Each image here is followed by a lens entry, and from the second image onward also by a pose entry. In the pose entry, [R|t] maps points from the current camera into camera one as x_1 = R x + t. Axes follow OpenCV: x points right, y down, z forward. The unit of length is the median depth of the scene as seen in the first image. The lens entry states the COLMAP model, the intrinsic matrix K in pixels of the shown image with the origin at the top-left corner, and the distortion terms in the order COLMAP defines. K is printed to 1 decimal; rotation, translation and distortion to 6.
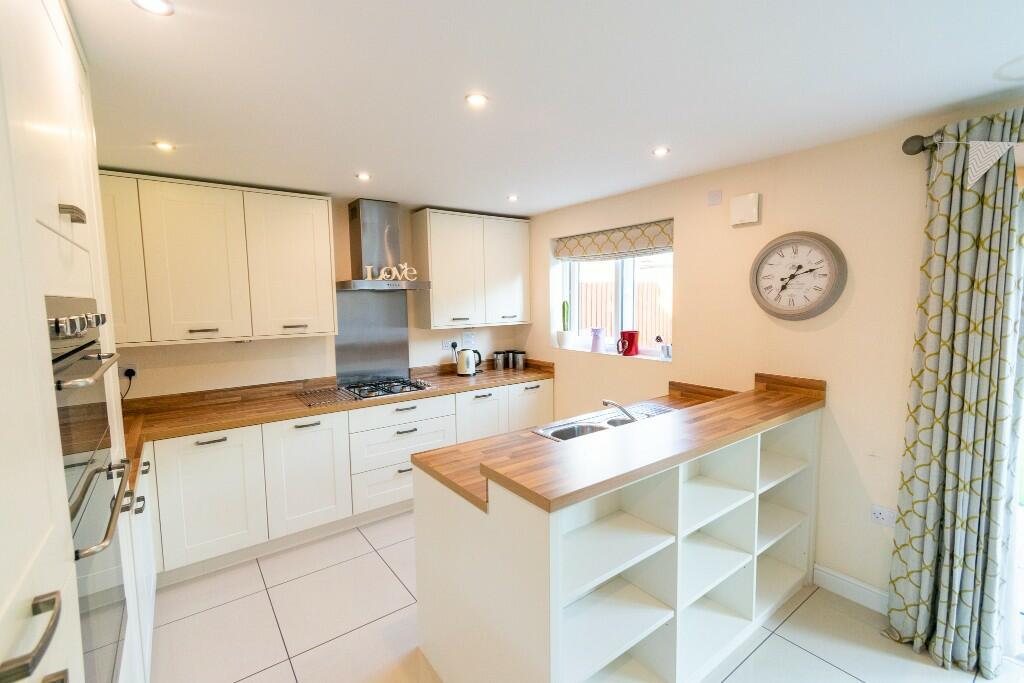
lens RADIAL K [[450.9, 0, 512.2], [0, 450.9, 339.7], [0, 0, 1]] dist [0.004661, 0.000370]
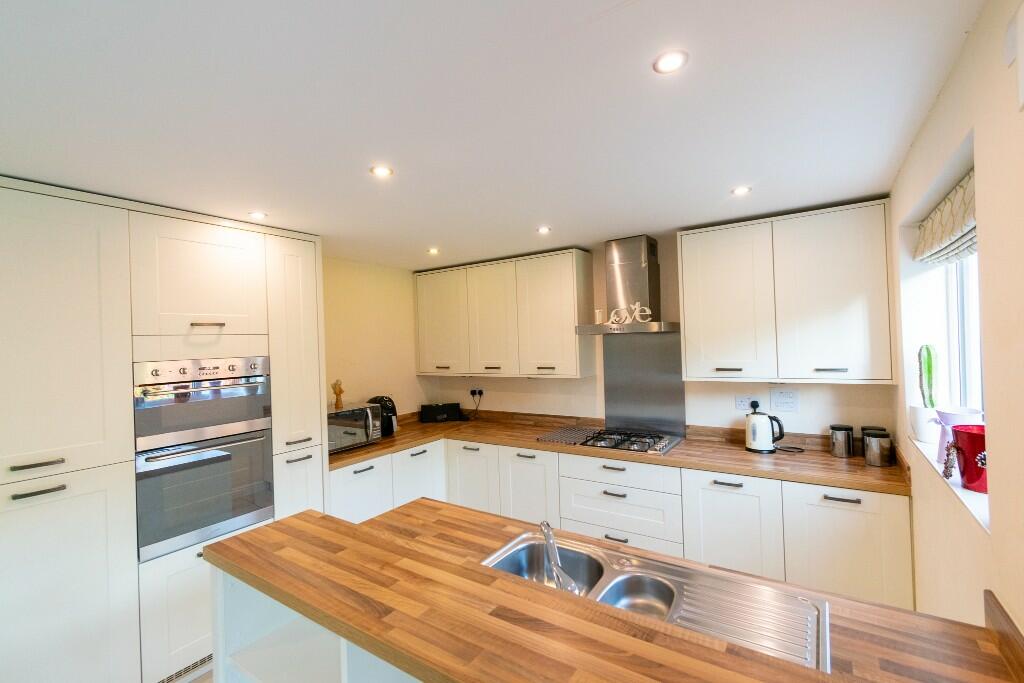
lens RADIAL K [[450.9, 0, 515.1], [0, 450.9, 340.6], [0, 0, 1]] dist [0.004661, 0.000370]
pose [[0.323934, 0.001476, -0.946078, 0.524937], [-0.057035, 0.998210, -0.017971, -0.067896], [0.944359, 0.059781, 0.323439, 0.503732]]
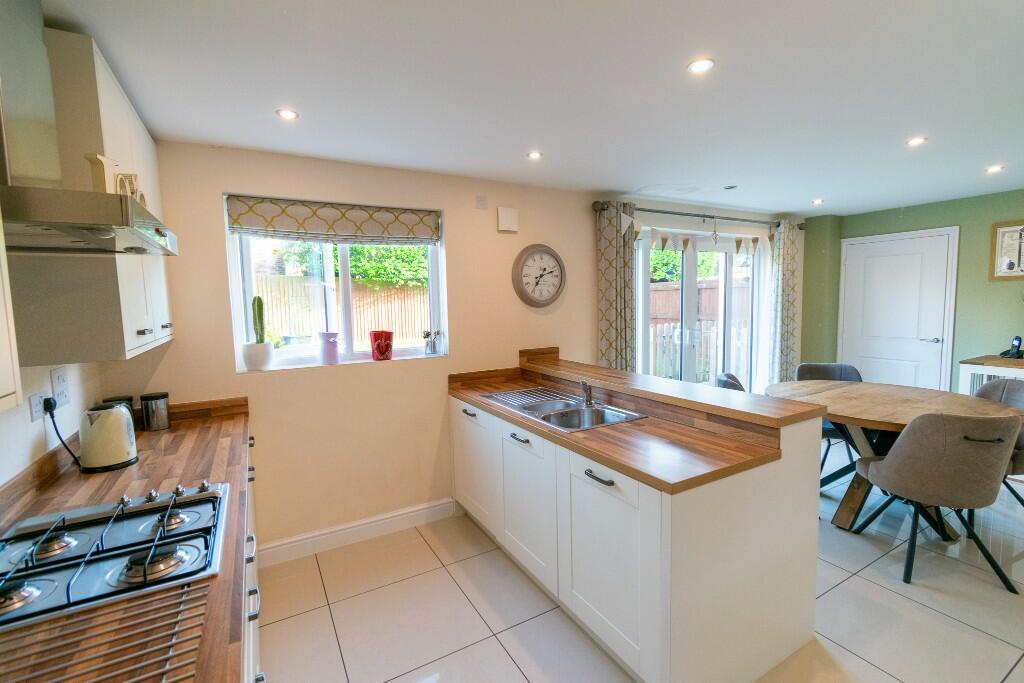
lens RADIAL K [[450.9, 0, 509.2], [0, 450.9, 341.4], [0, 0, 1]] dist [0.004661, 0.000370]
pose [[0.120799, -0.081825, 0.989299, -0.575340], [0.110829, 0.991478, 0.068472, -0.032874], [-0.986471, 0.101372, 0.128838, 0.684555]]
